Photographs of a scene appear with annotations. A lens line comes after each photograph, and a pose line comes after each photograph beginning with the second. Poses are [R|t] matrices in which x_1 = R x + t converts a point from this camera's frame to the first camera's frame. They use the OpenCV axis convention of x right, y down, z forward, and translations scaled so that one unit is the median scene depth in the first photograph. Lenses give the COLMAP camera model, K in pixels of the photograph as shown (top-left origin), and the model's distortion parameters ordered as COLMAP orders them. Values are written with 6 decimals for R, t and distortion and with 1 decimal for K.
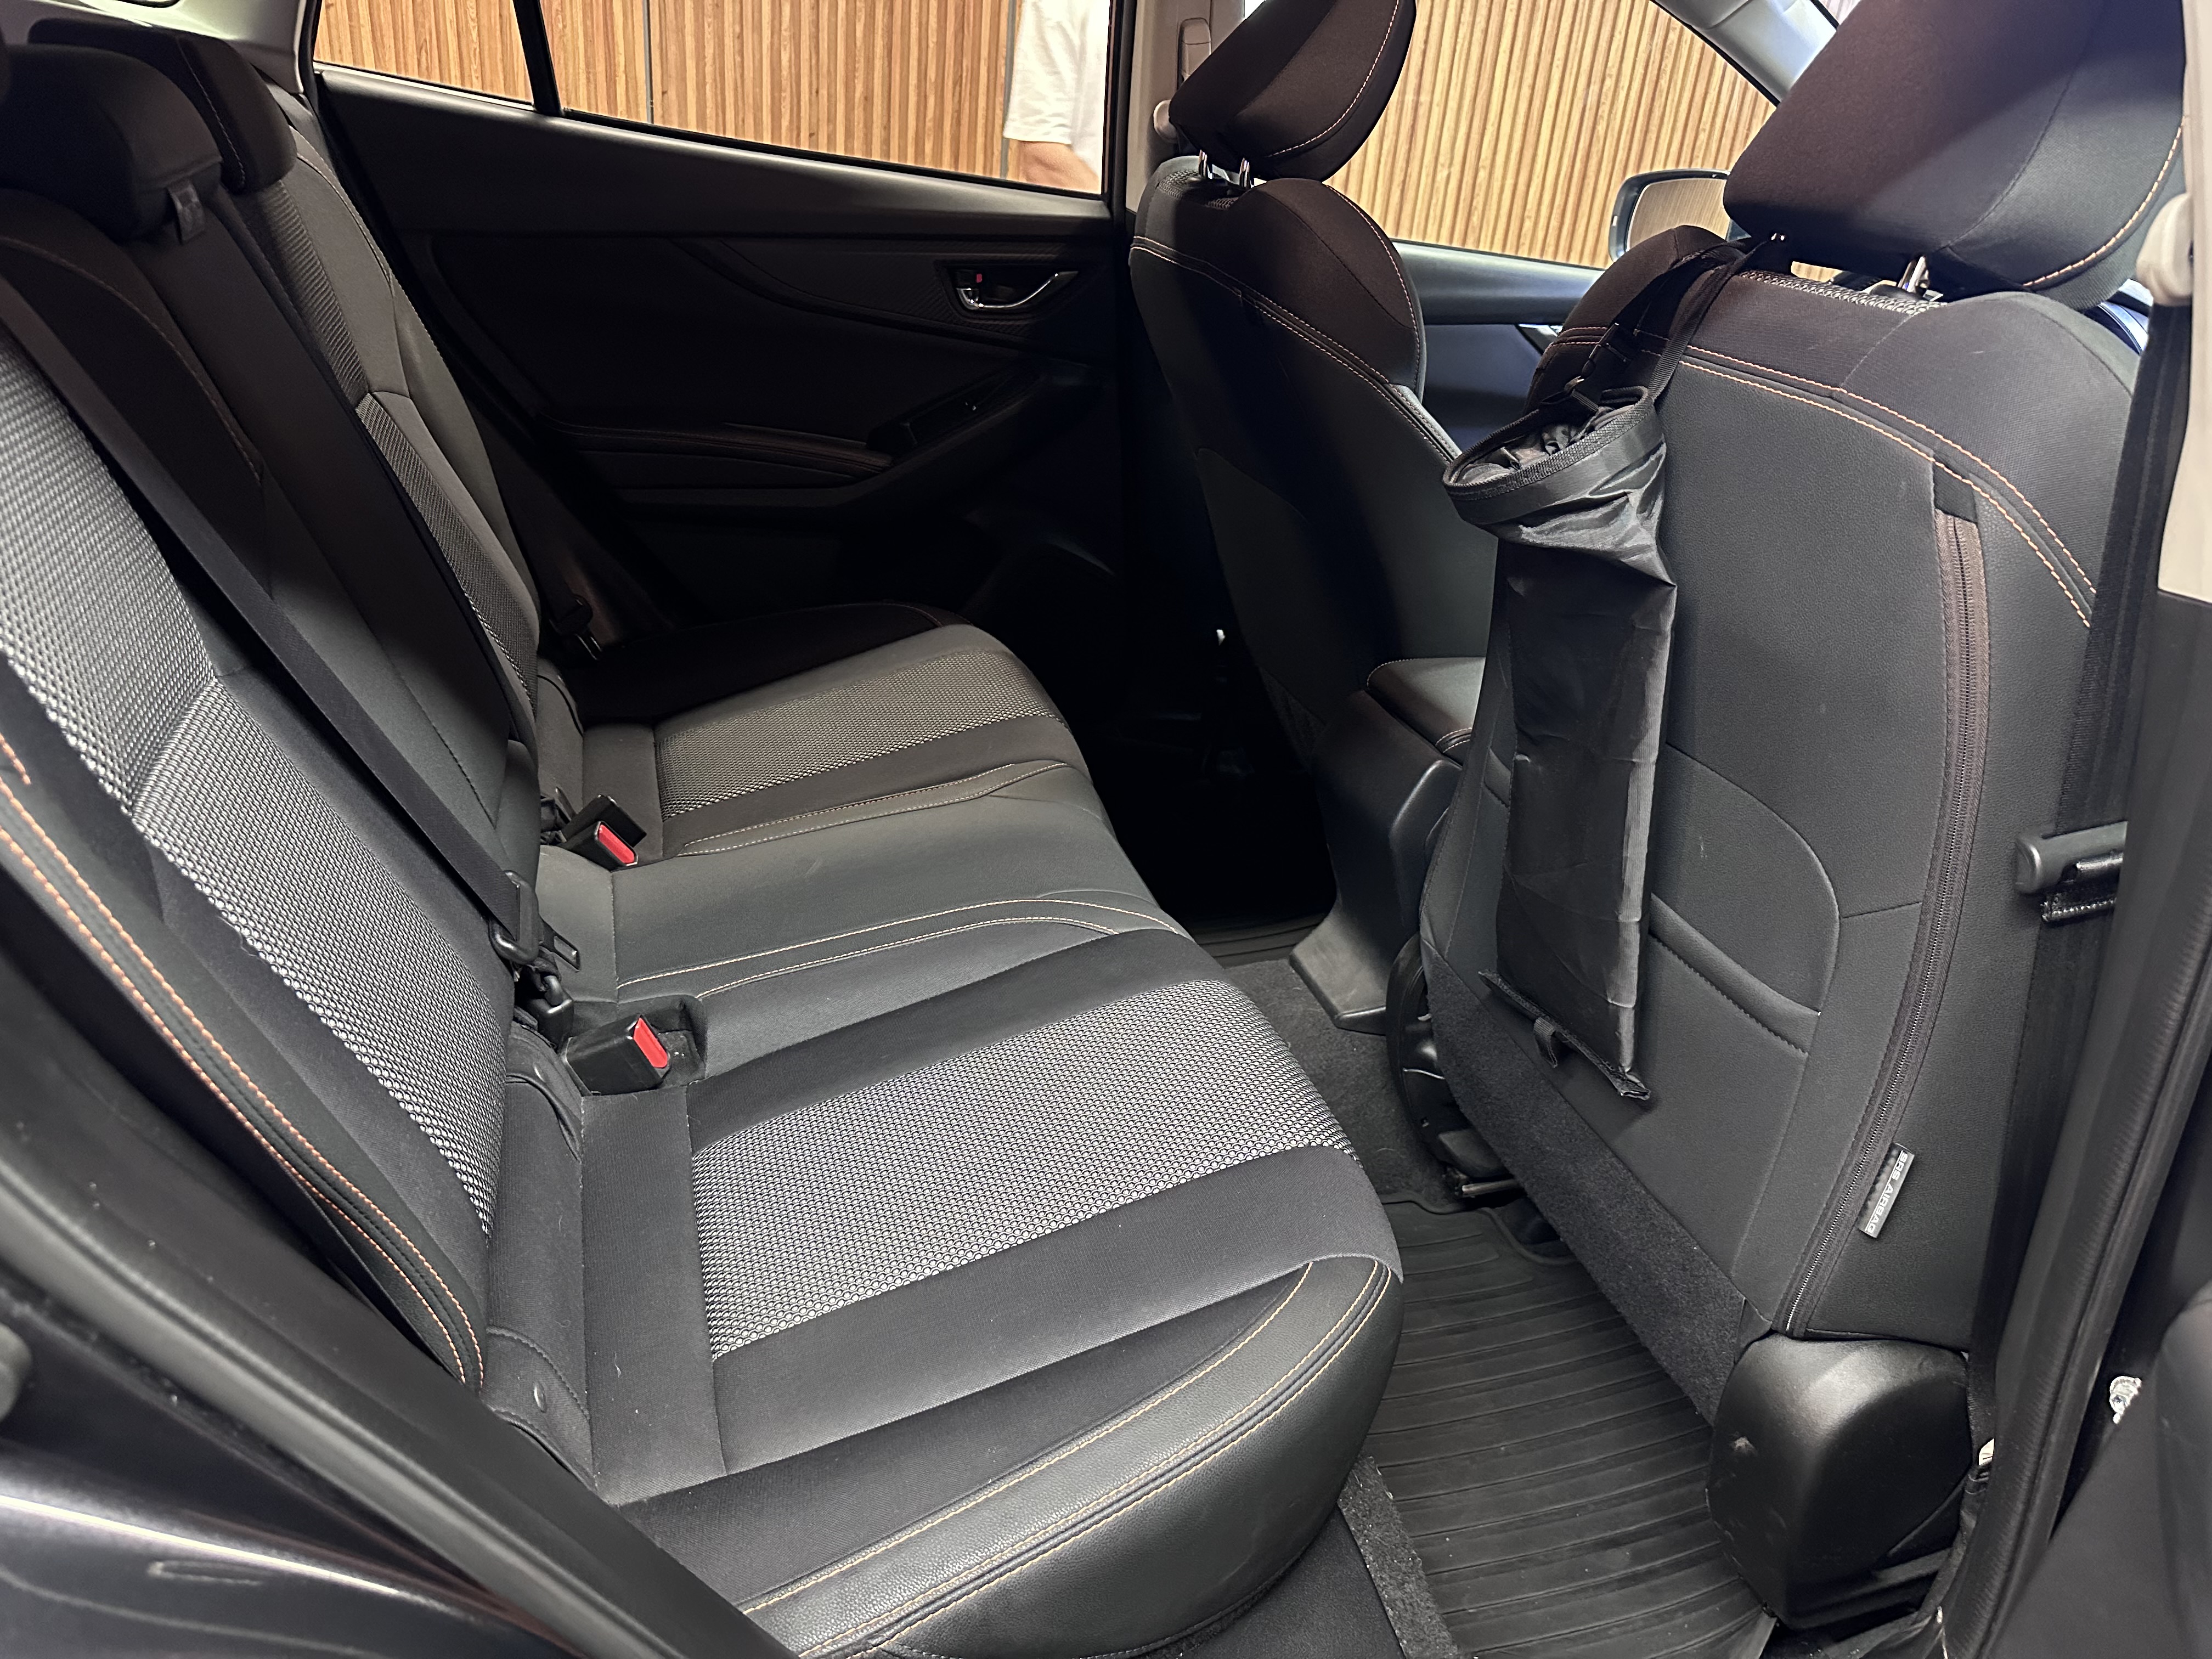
lens RADIAL K [[1556.7, 0, 1107.1], [0, 1556.7, 894.1], [0, 0, 1]] dist [0.003063, -0.024444]
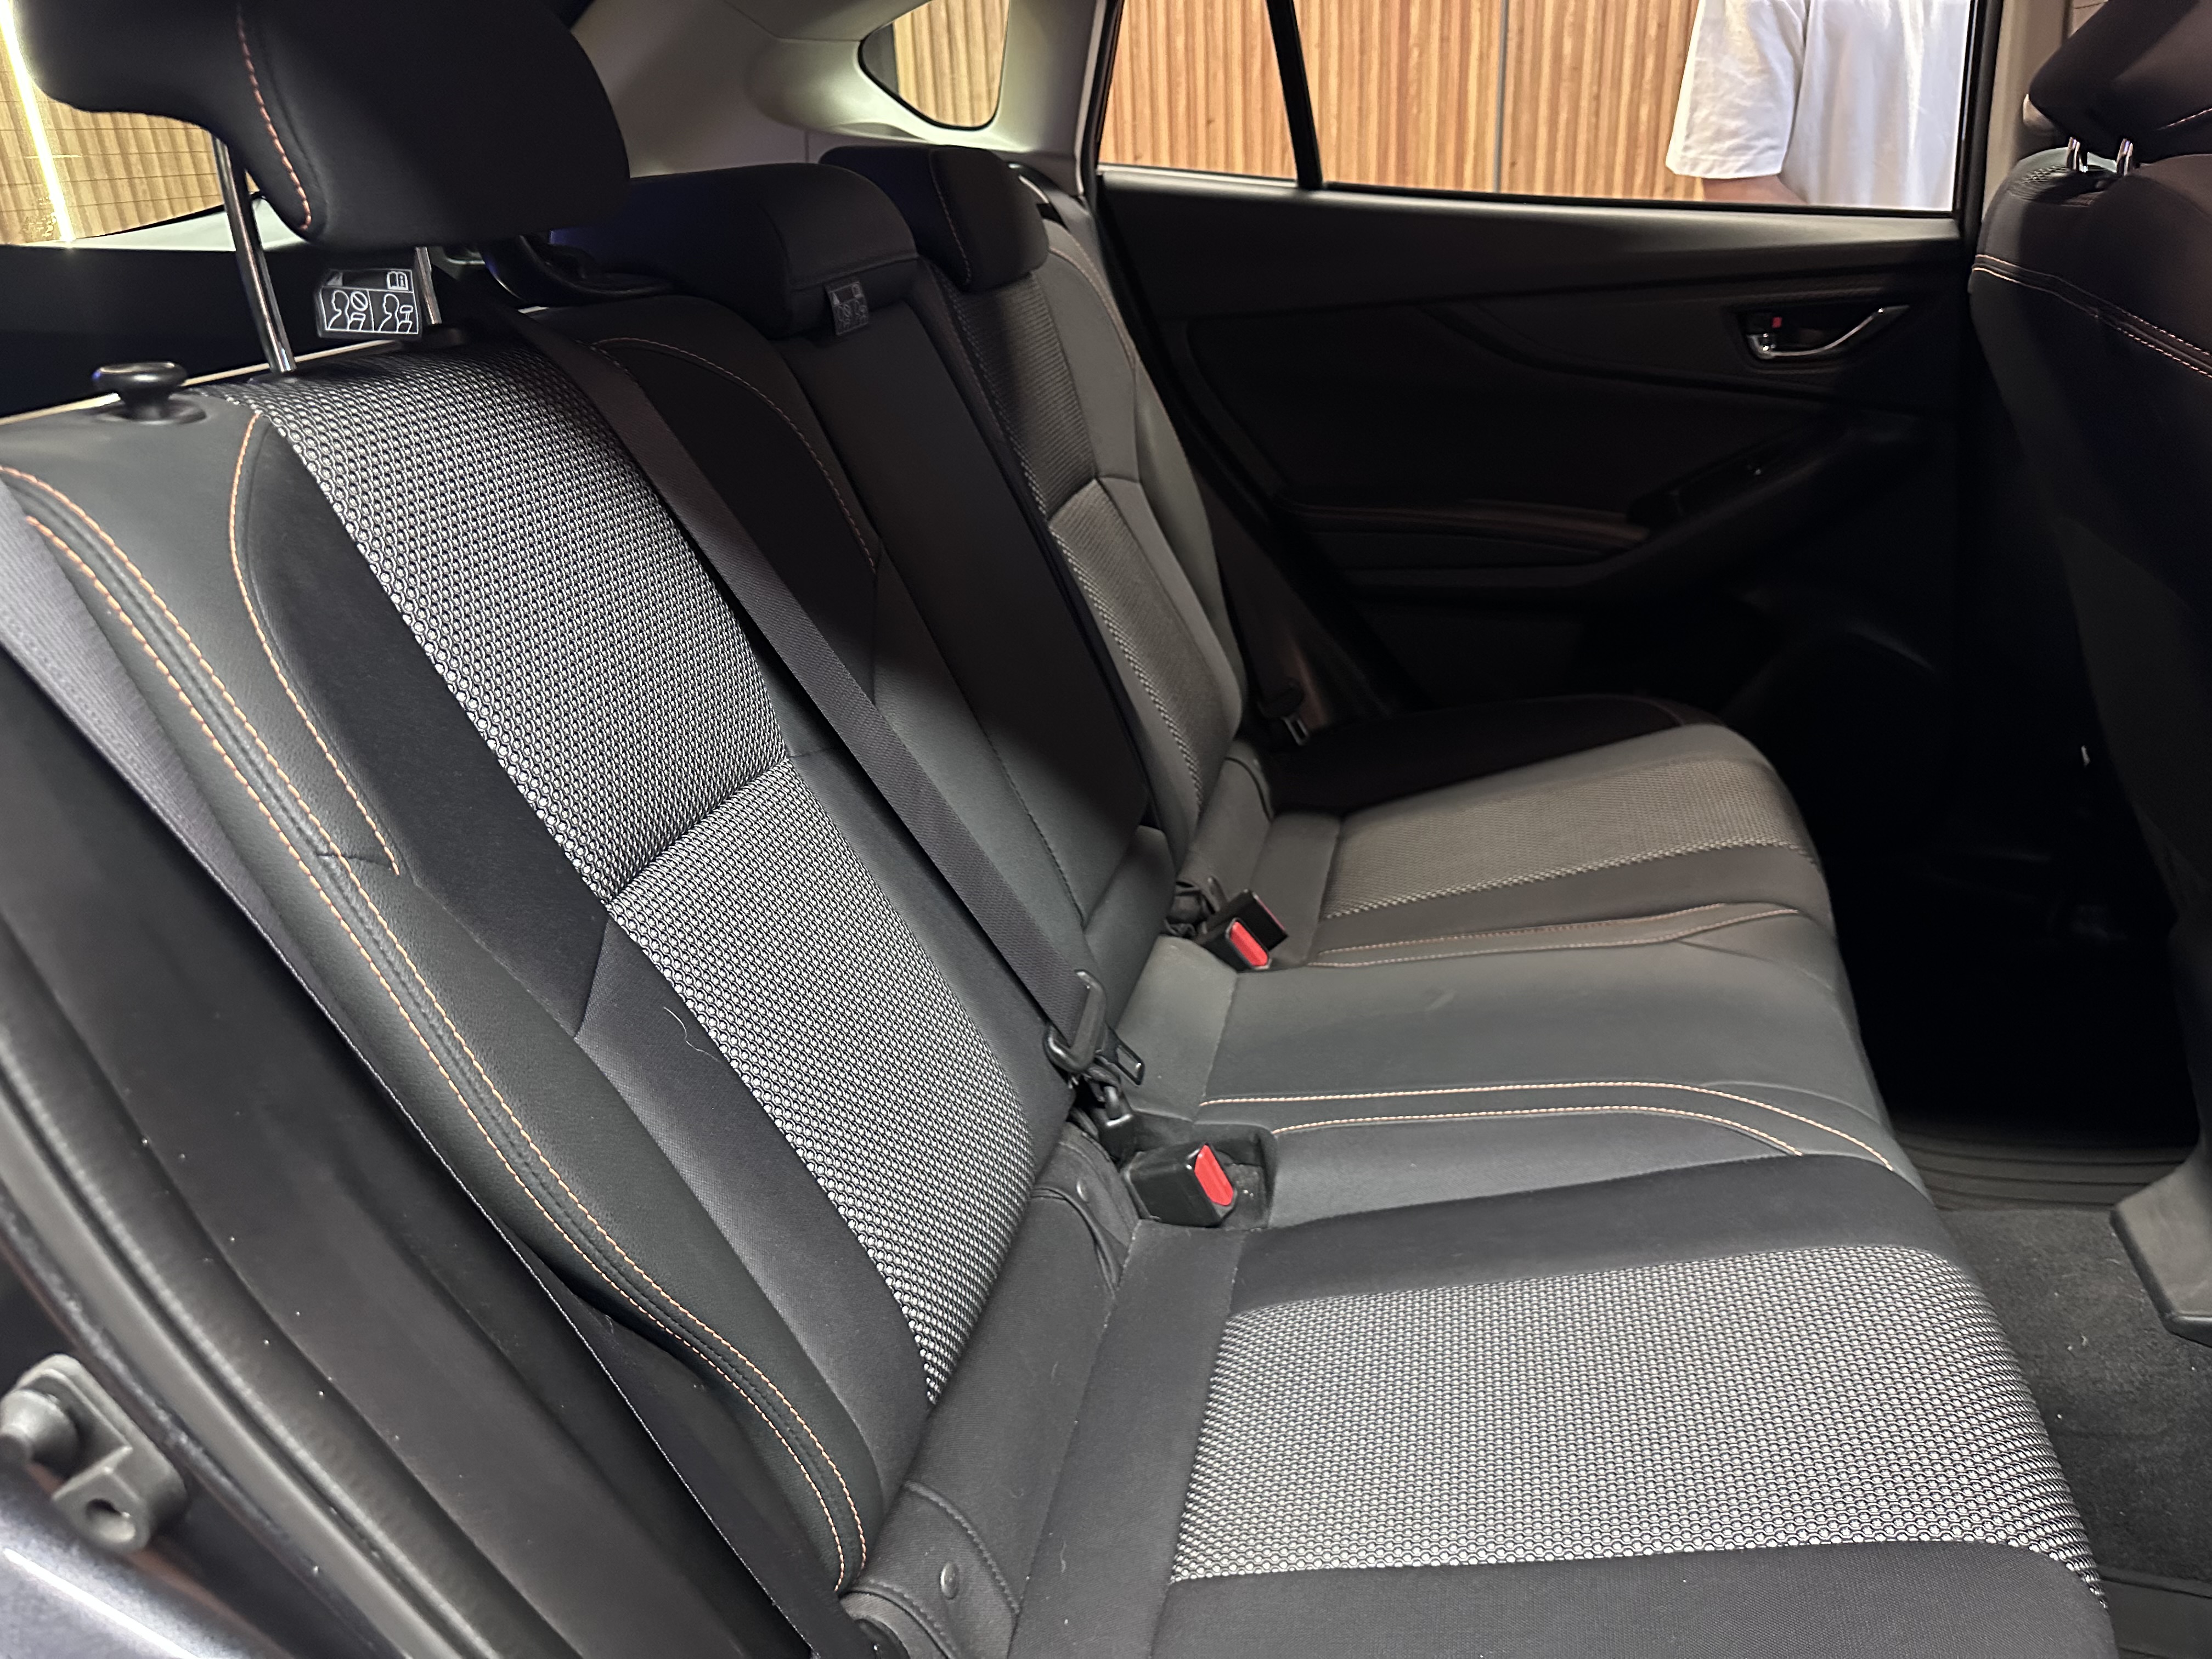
lens RADIAL K [[1580.9, 0, 1106.0], [0, 1580.9, 829.5], [0, 0, 1]] dist [0.059865, -0.081264]
pose [[0.859024, 0.088312, -0.504261, 0.077588], [-0.130035, 0.990343, -0.048080, -0.040145], [0.495145, 0.106873, 0.862212, 0.121979]]
